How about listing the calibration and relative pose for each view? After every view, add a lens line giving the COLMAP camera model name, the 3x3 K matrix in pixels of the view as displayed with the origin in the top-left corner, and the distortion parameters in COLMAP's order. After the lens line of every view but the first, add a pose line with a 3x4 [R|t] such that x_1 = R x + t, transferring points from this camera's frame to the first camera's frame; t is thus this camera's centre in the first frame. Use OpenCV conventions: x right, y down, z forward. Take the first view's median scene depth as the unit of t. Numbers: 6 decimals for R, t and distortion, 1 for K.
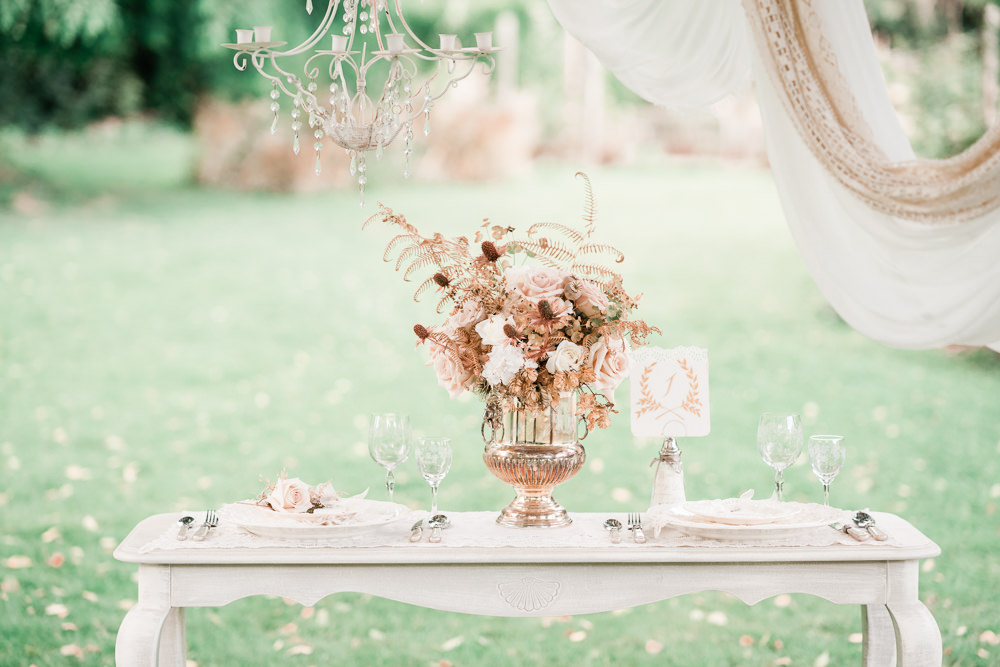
lens RADIAL K [[2625.6, 0, 500.0], [0, 2625.6, 333.5], [0, 0, 1]] dist [1.104500, 0.150213]
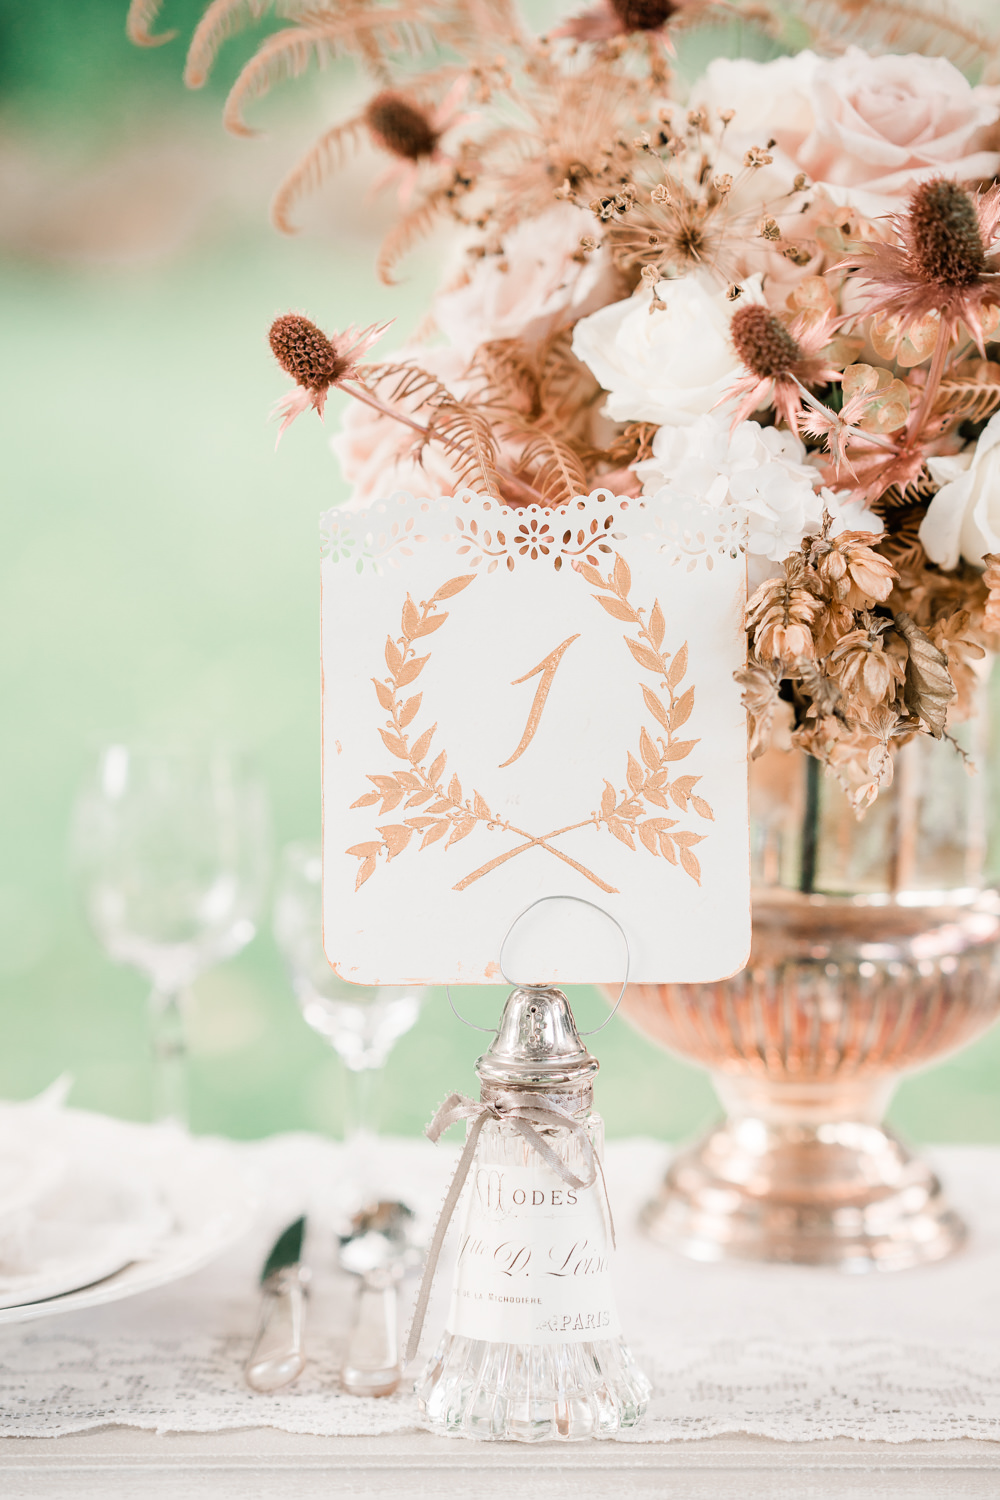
lens RADIAL K [[3799.2, 0, 500.0], [0, 3799.2, 750.0], [0, 0, 1]] dist [0.065772, 0.732737]
pose [[0.999546, 0.005504, 0.029607, -0.023597], [-0.006916, 0.998833, 0.047807, 0.015623], [-0.029310, -0.047990, 0.998418, 0.700813]]
